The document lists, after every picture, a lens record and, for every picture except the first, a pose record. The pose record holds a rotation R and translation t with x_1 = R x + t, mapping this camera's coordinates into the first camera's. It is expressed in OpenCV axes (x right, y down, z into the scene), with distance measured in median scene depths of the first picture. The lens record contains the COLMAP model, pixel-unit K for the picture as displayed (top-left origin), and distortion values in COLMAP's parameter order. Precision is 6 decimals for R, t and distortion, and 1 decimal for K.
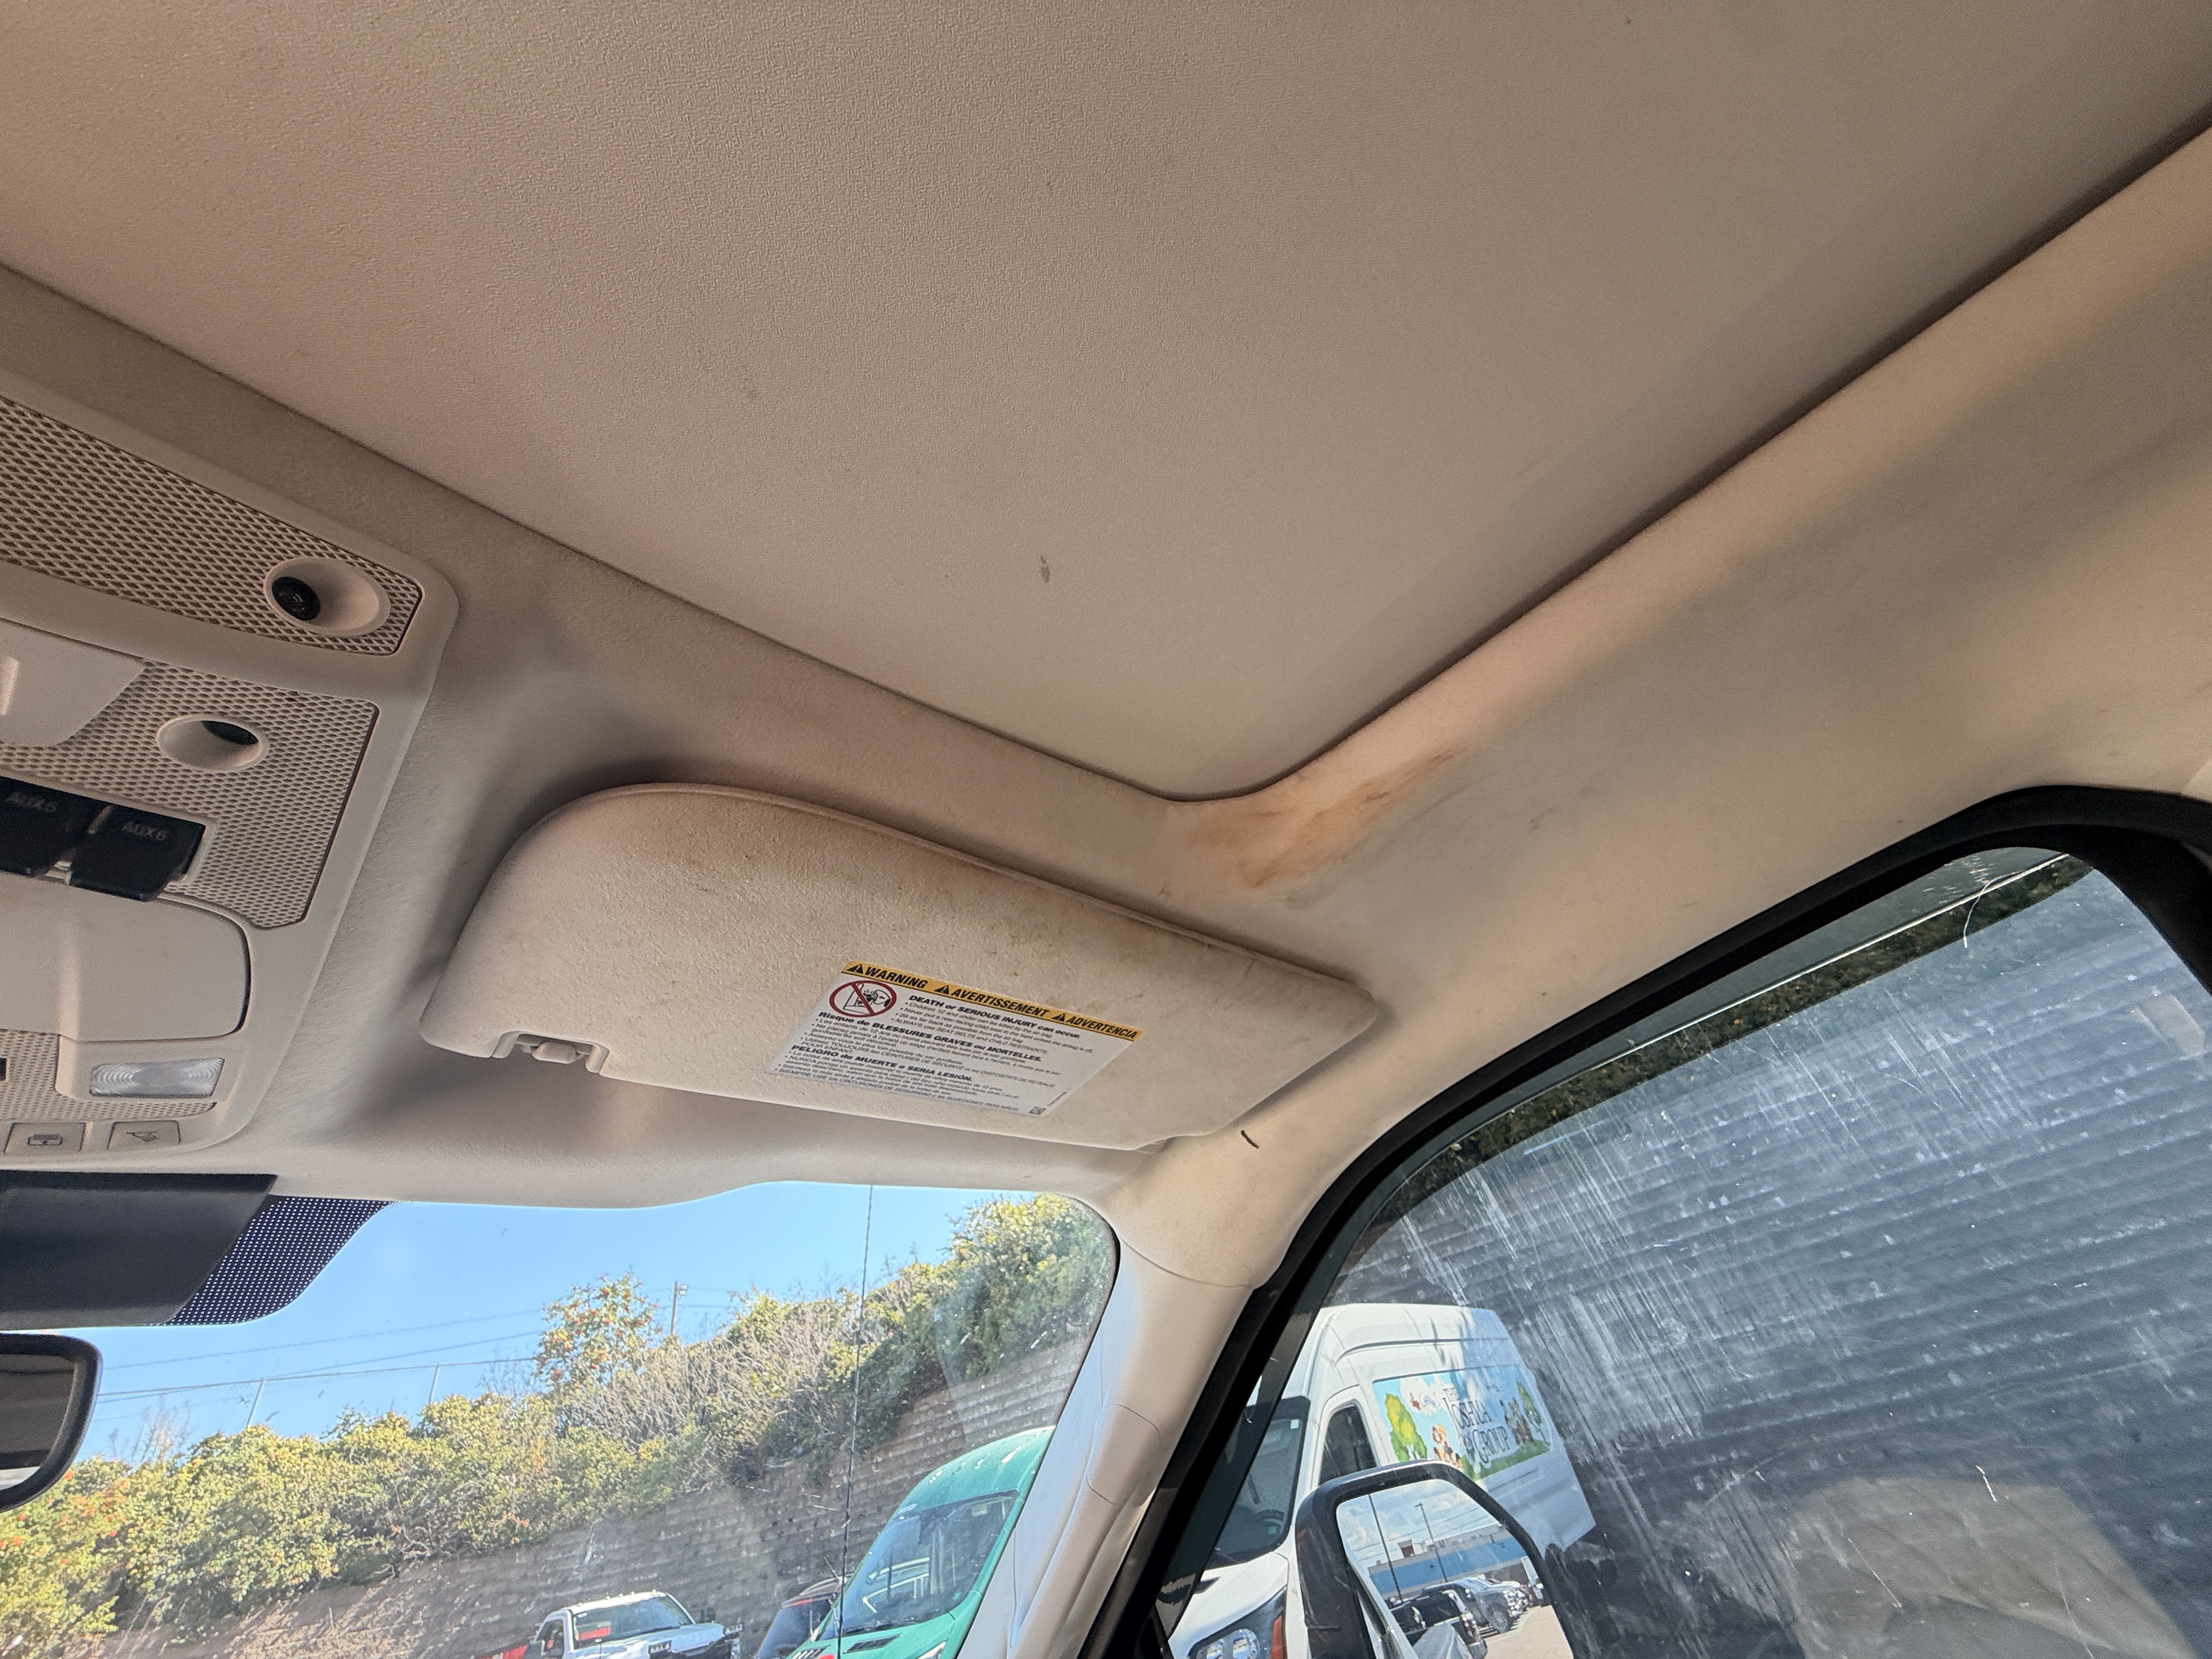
lens RADIAL K [[893.3, 0, 1097.2], [0, 893.3, 830.9], [0, 0, 1]] dist [-0.000867, 0.000474]
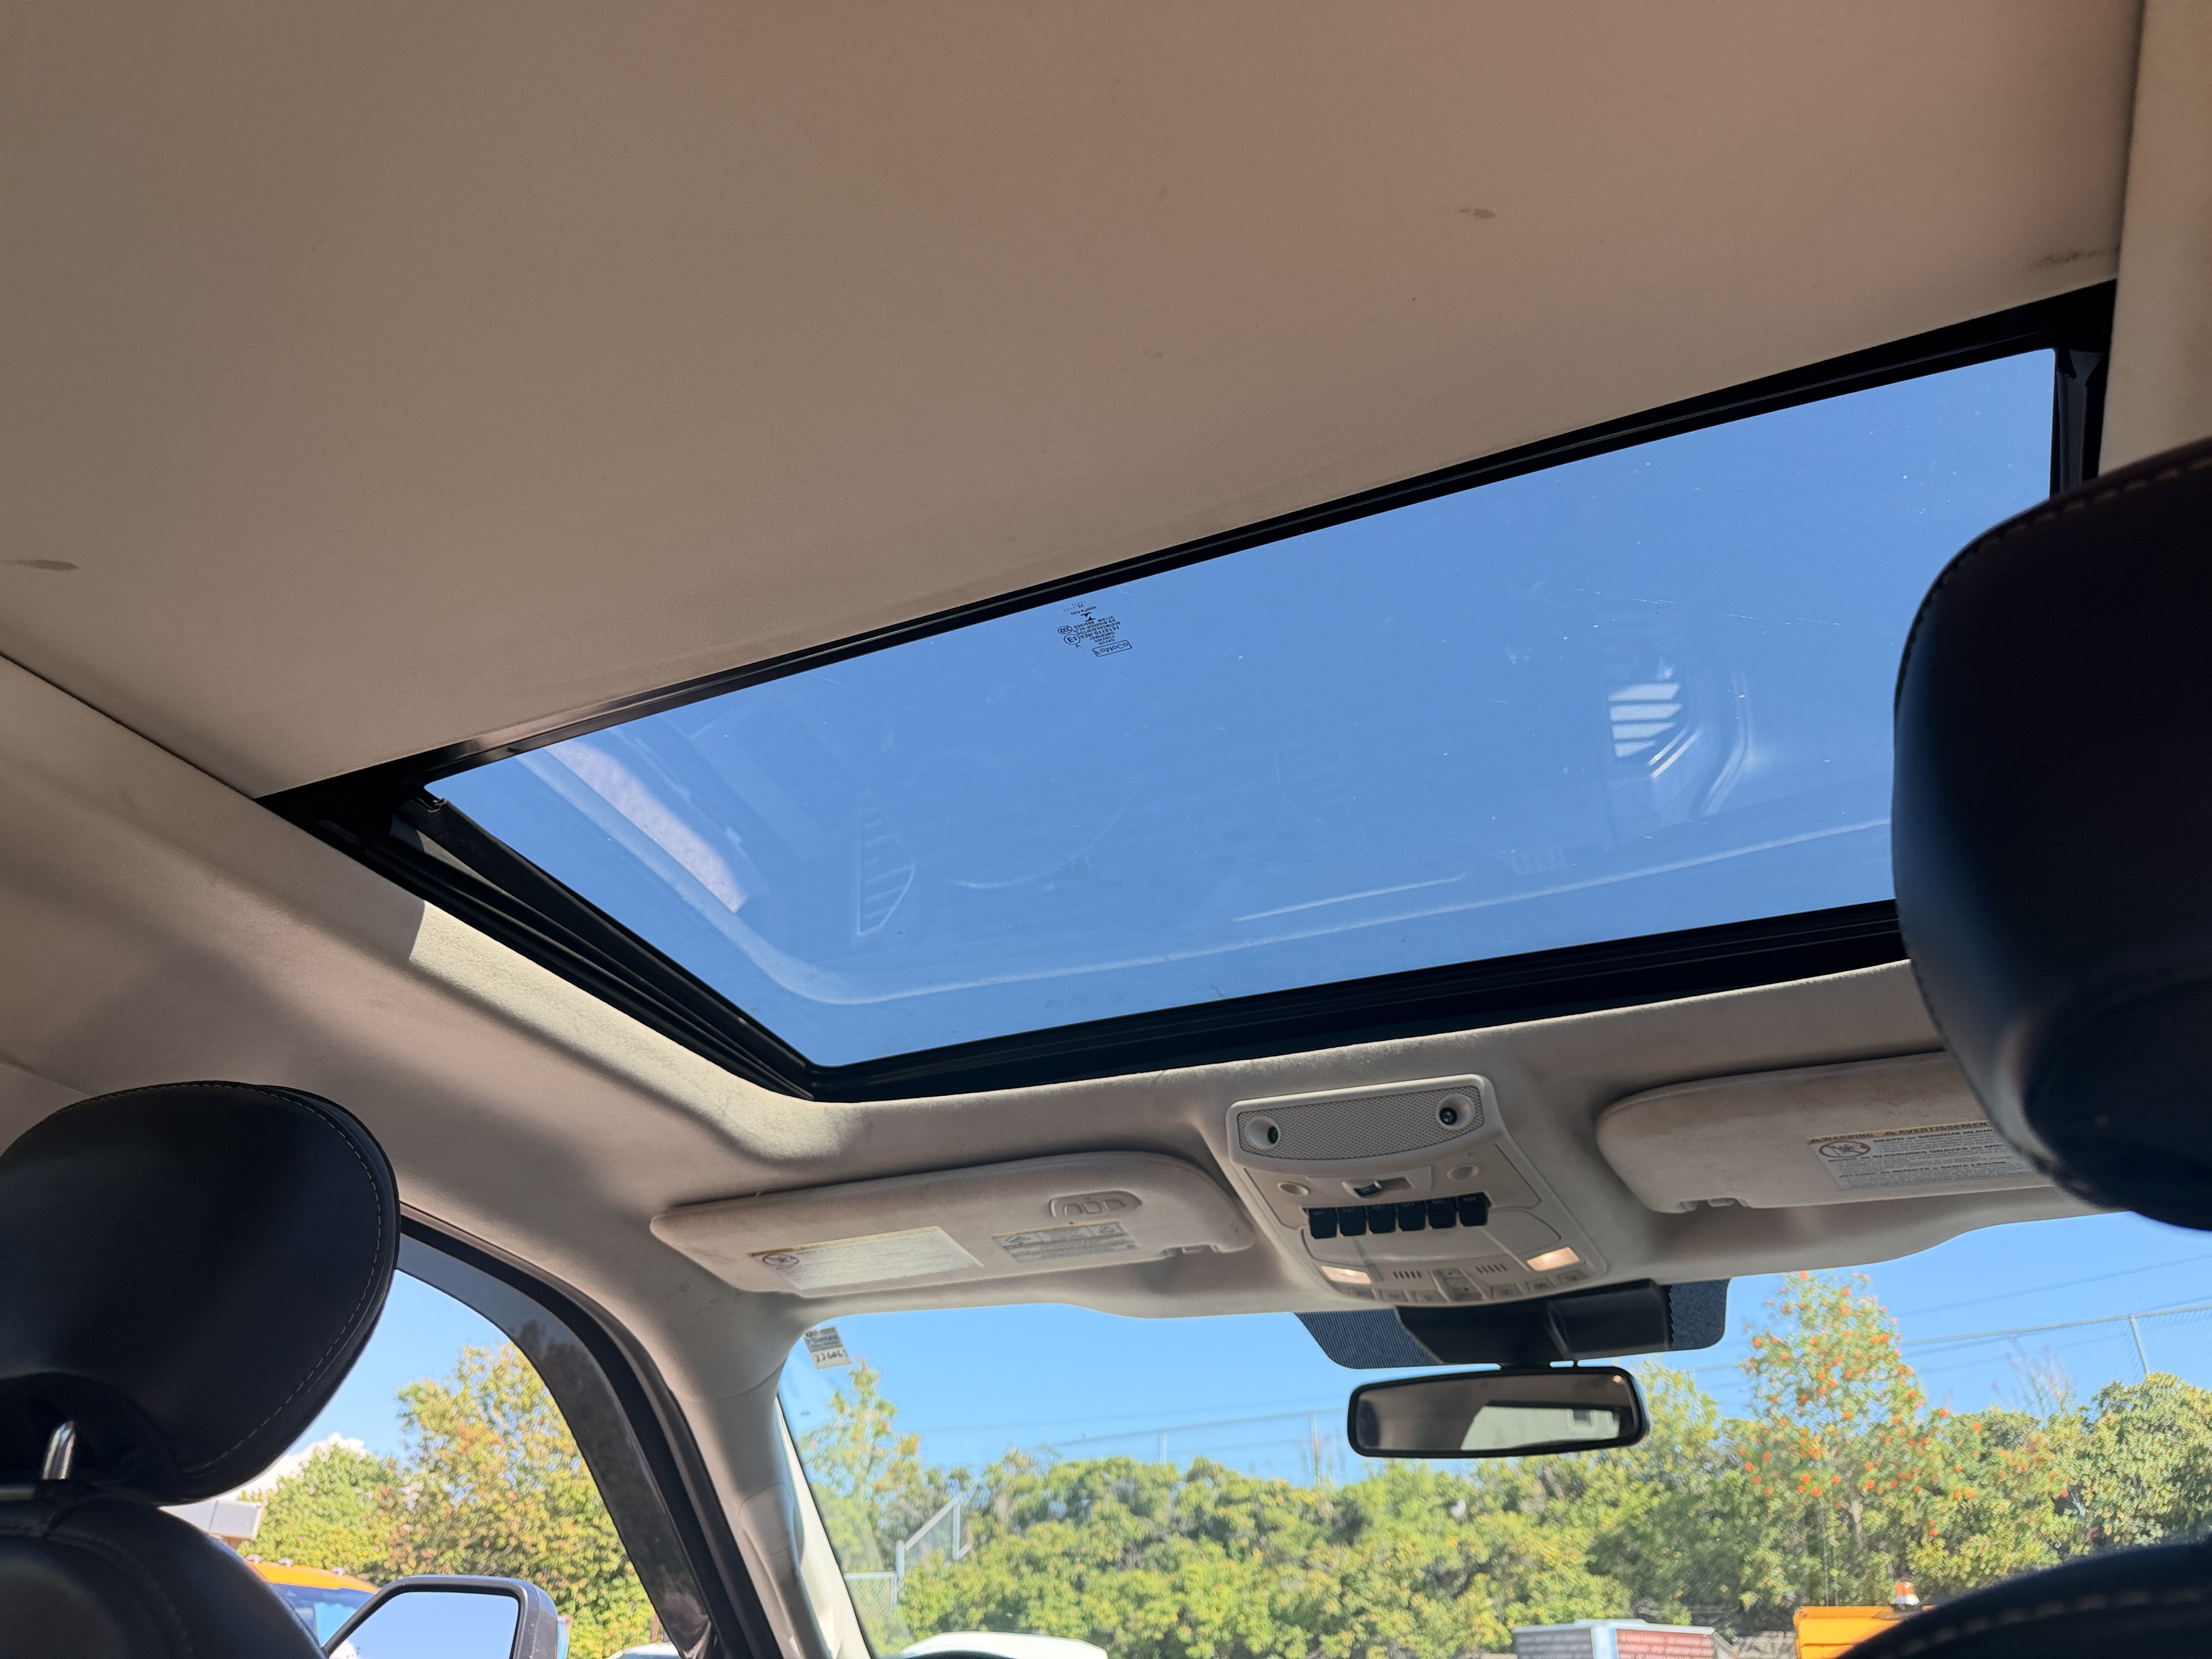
lens RADIAL K [[1567.6, 0, 1106.0], [0, 1567.6, 829.5], [0, 0, 1]] dist [-0.006581, -0.006131]
pose [[0.325278, -0.300440, -0.896621, 1.432799], [0.513957, 0.852077, -0.099060, -0.495161], [0.793752, -0.428603, 0.431575, -0.622786]]
